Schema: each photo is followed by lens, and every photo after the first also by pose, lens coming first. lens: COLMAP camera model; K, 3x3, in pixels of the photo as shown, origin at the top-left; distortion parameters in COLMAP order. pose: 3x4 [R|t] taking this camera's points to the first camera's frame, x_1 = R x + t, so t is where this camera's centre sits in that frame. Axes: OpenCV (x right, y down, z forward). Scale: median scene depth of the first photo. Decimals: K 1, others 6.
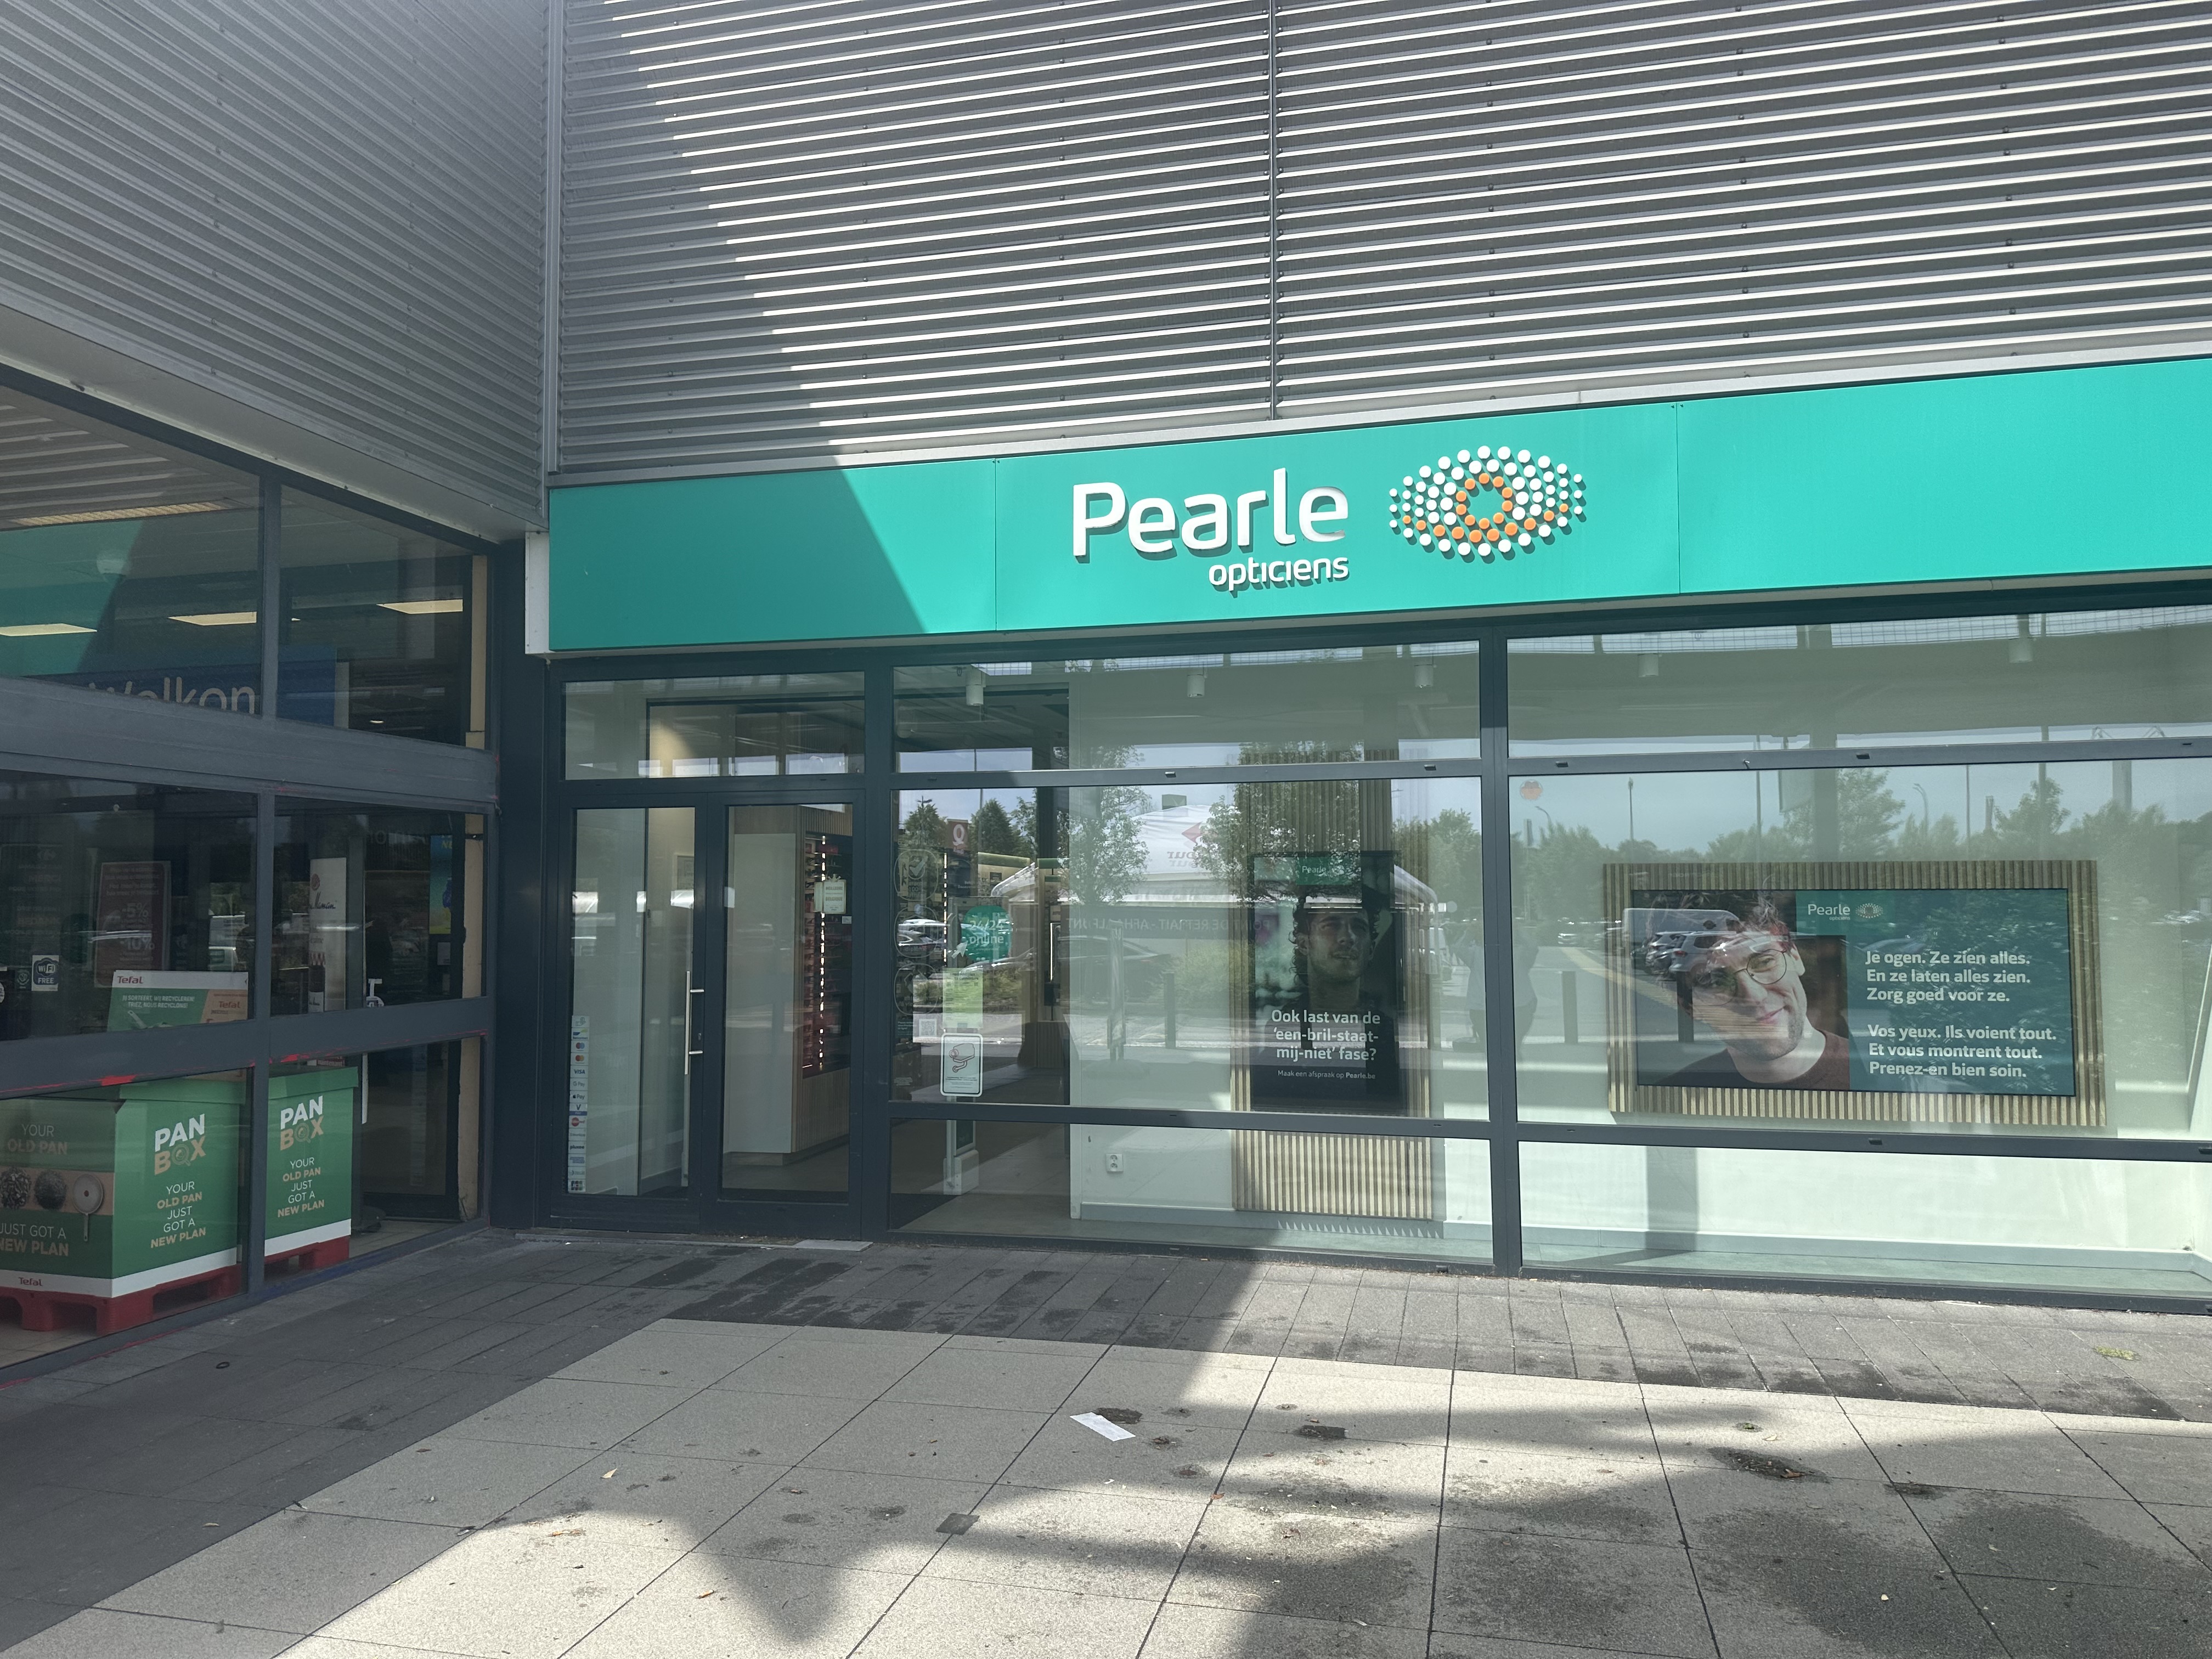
lens RADIAL K [[1570.4, 0, 1094.2], [0, 1570.4, 827.1], [0, 0, 1]] dist [0.046408, -0.047014]
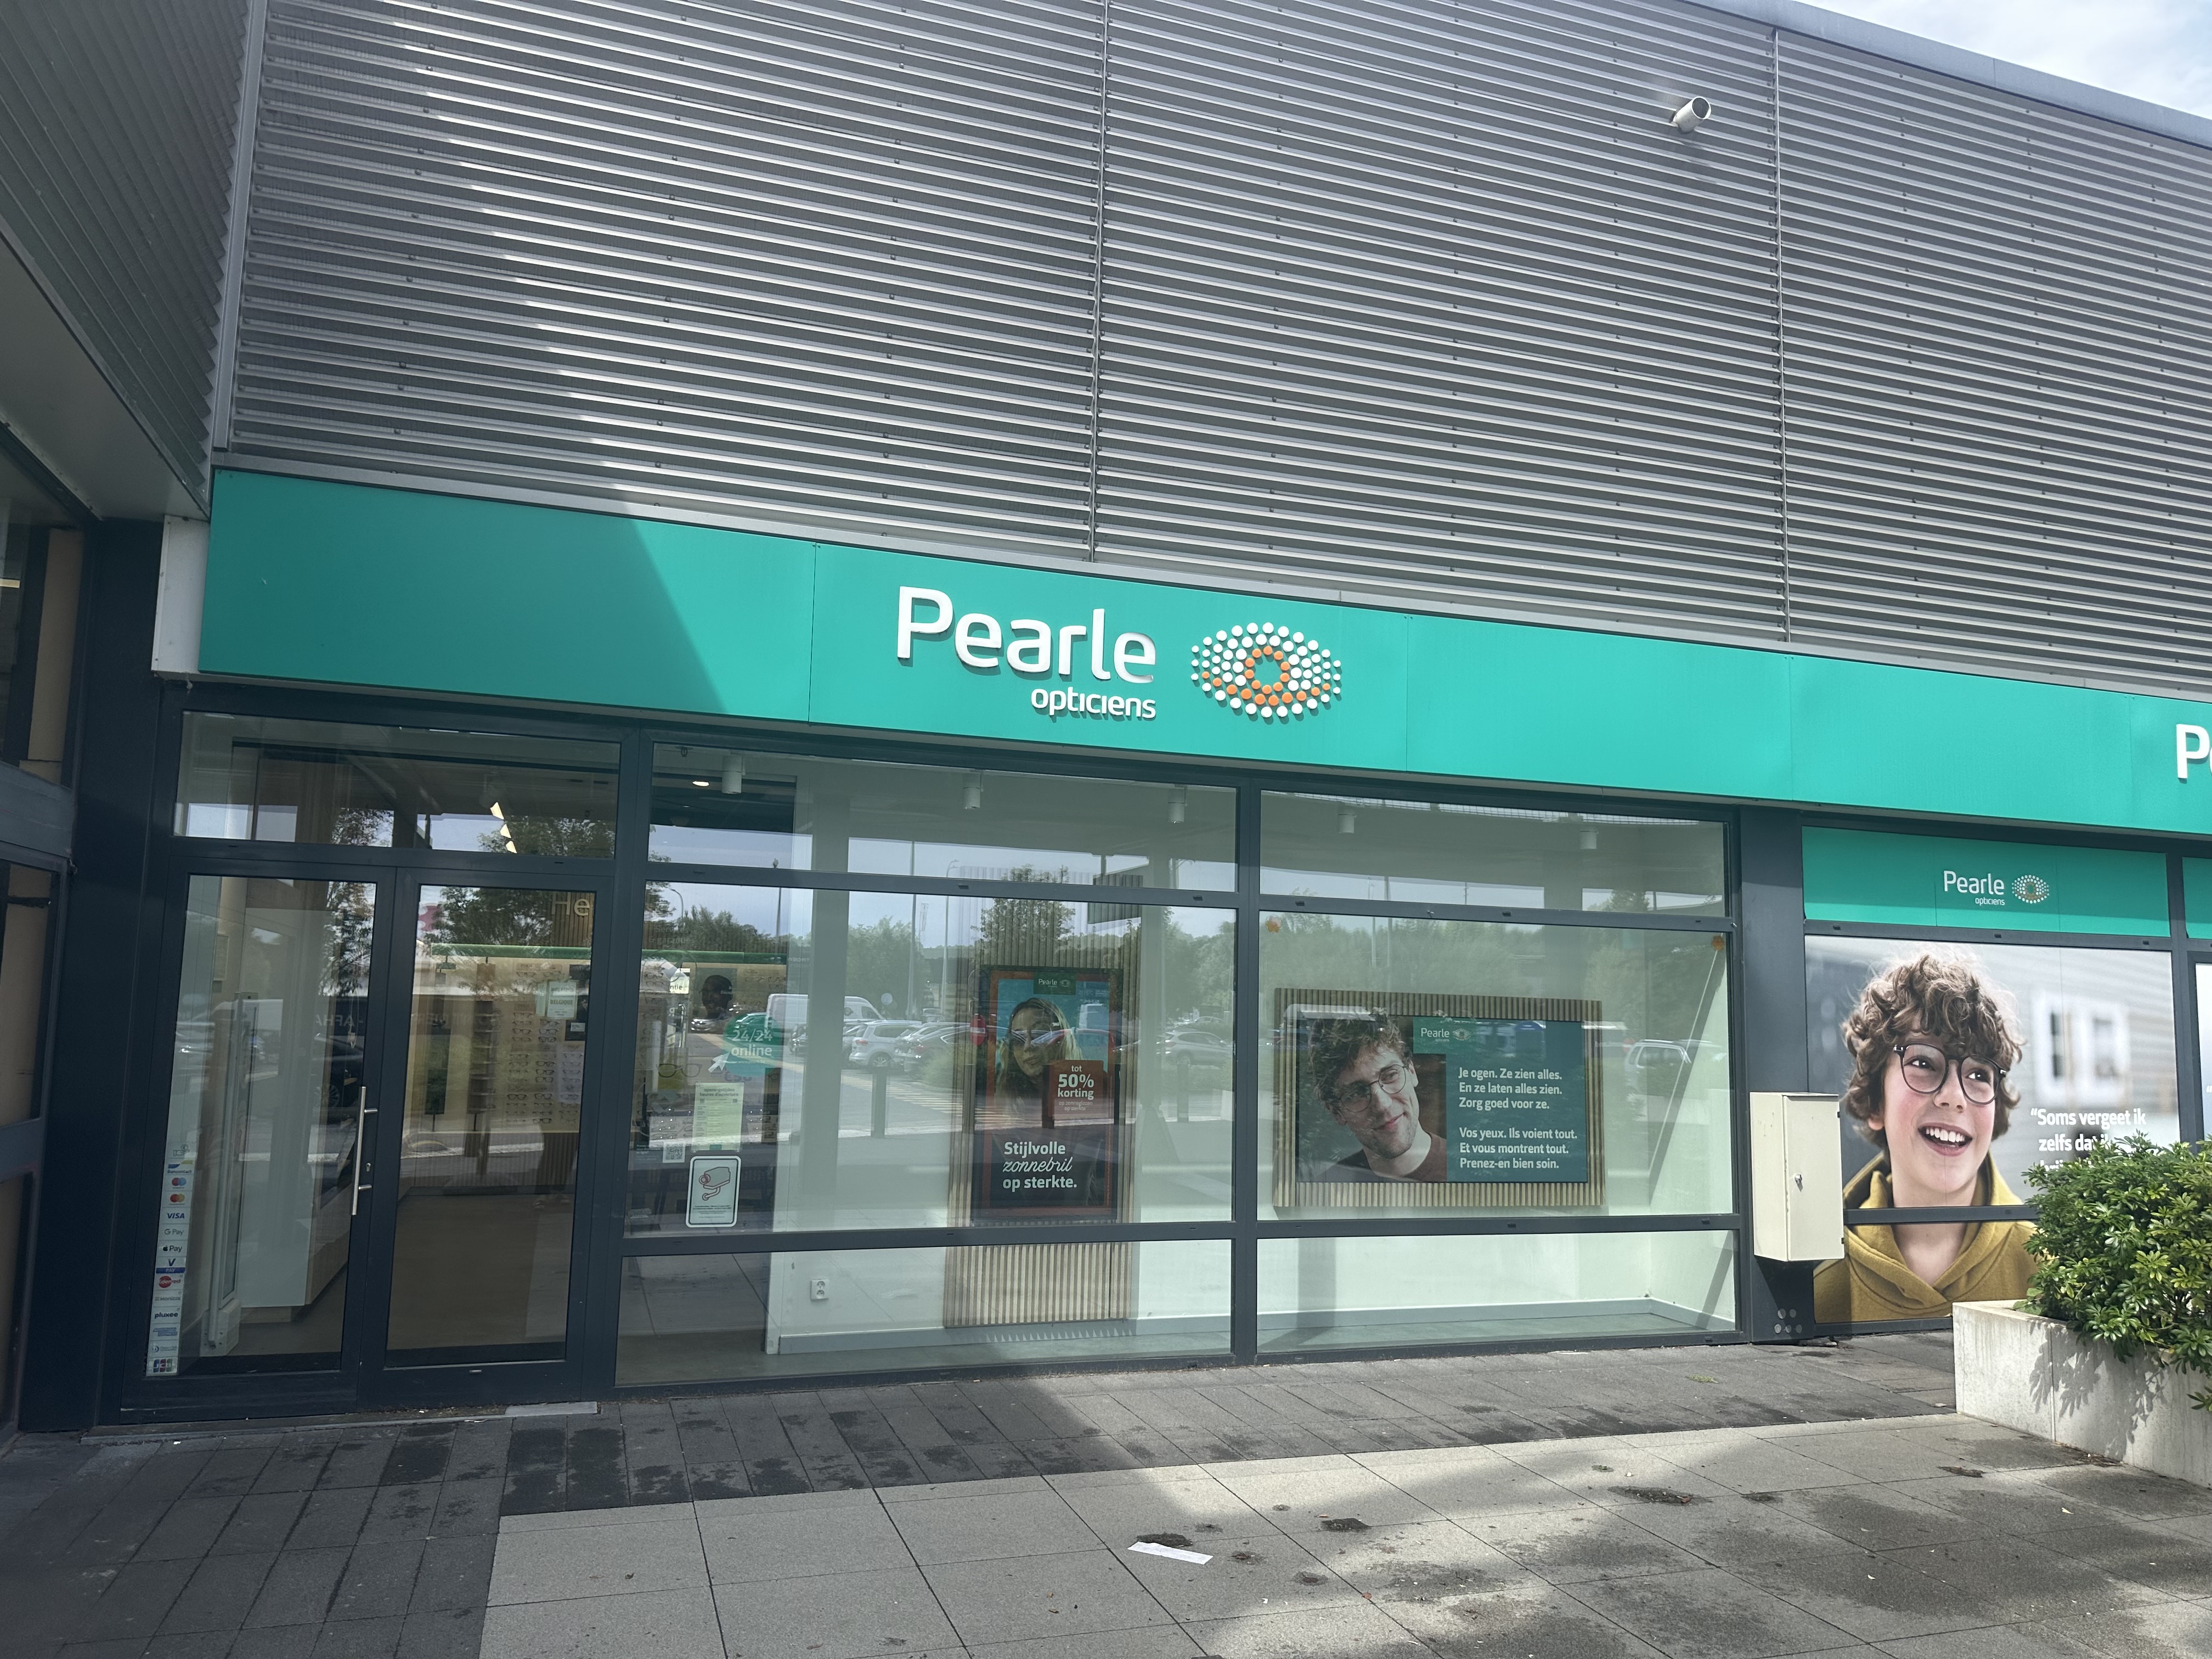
lens RADIAL K [[1570.4, 0, 1151.1], [0, 1570.4, 818.0], [0, 0, 1]] dist [0.046408, -0.047014]
pose [[0.836115, 0.091814, 0.540817, -0.406781], [-0.058771, 0.995212, -0.078096, -0.005780], [-0.545397, 0.033513, 0.837507, 0.097332]]
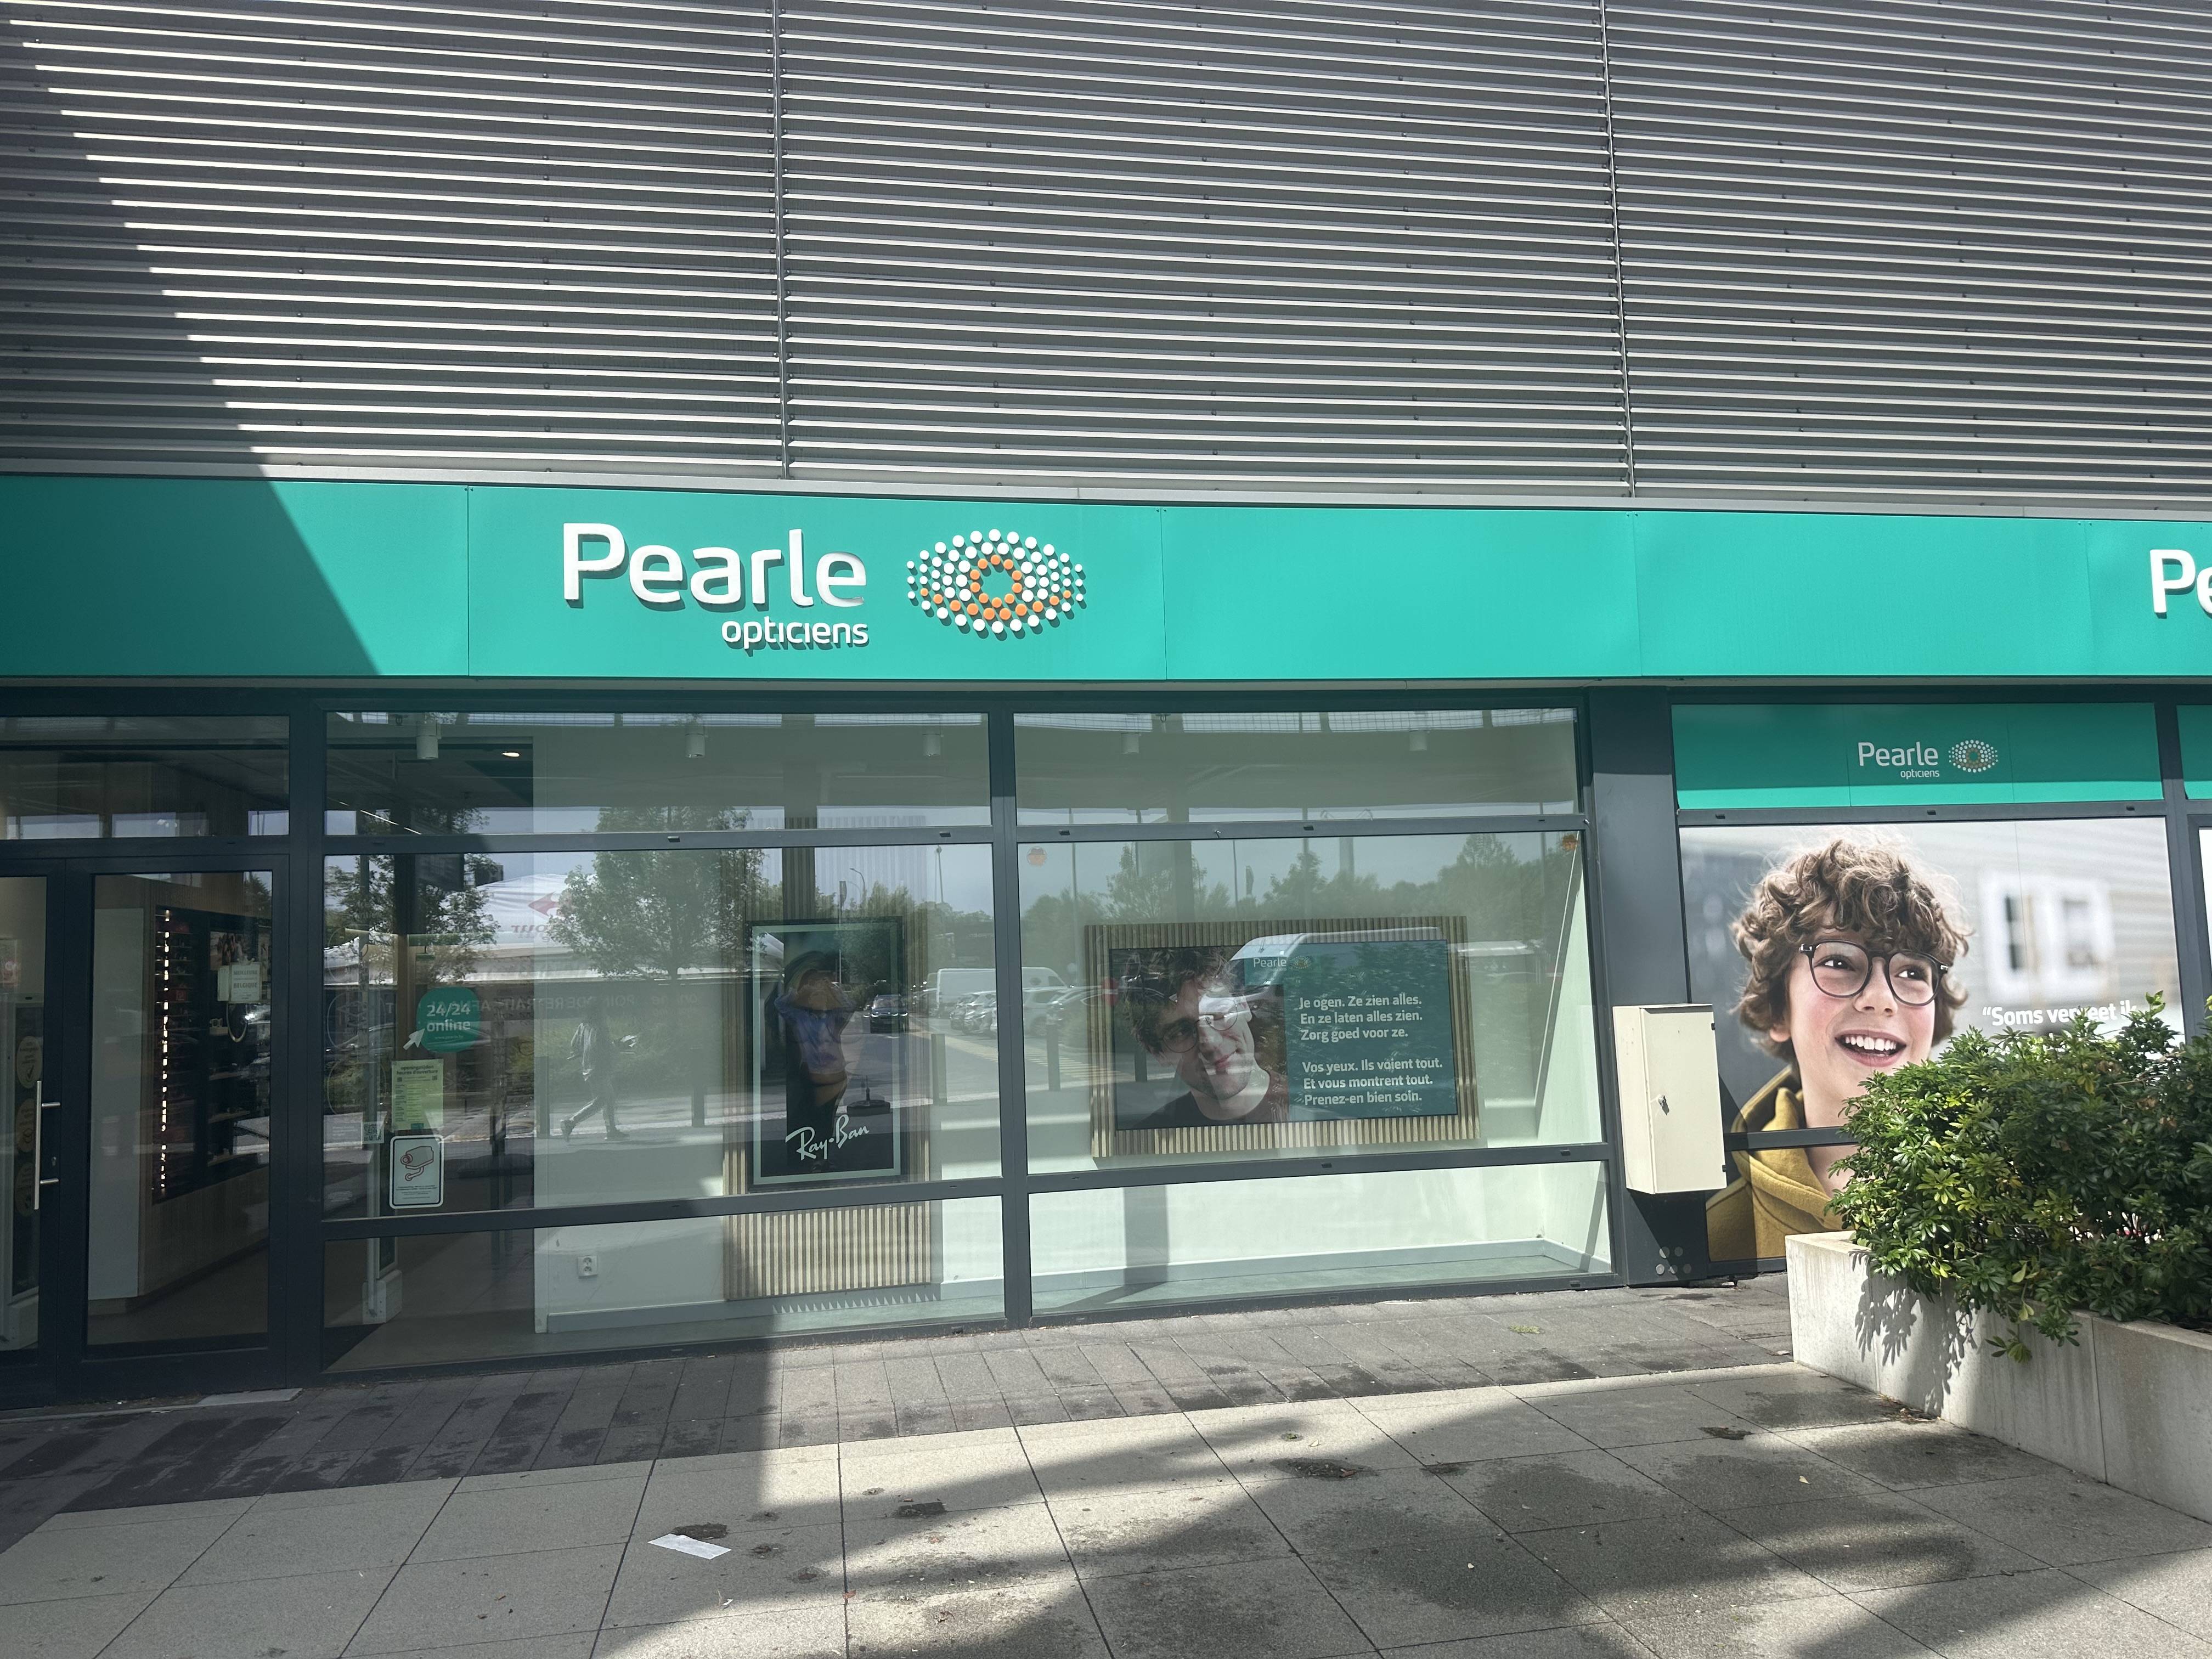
lens RADIAL K [[1570.4, 0, 1118.1], [0, 1570.4, 820.5], [0, 0, 1]] dist [0.046408, -0.047014]
pose [[0.907415, 0.012627, 0.420047, -0.109823], [0.007578, 0.998894, -0.046400, 0.001870], [-0.420168, 0.045287, 0.906316, 0.028248]]
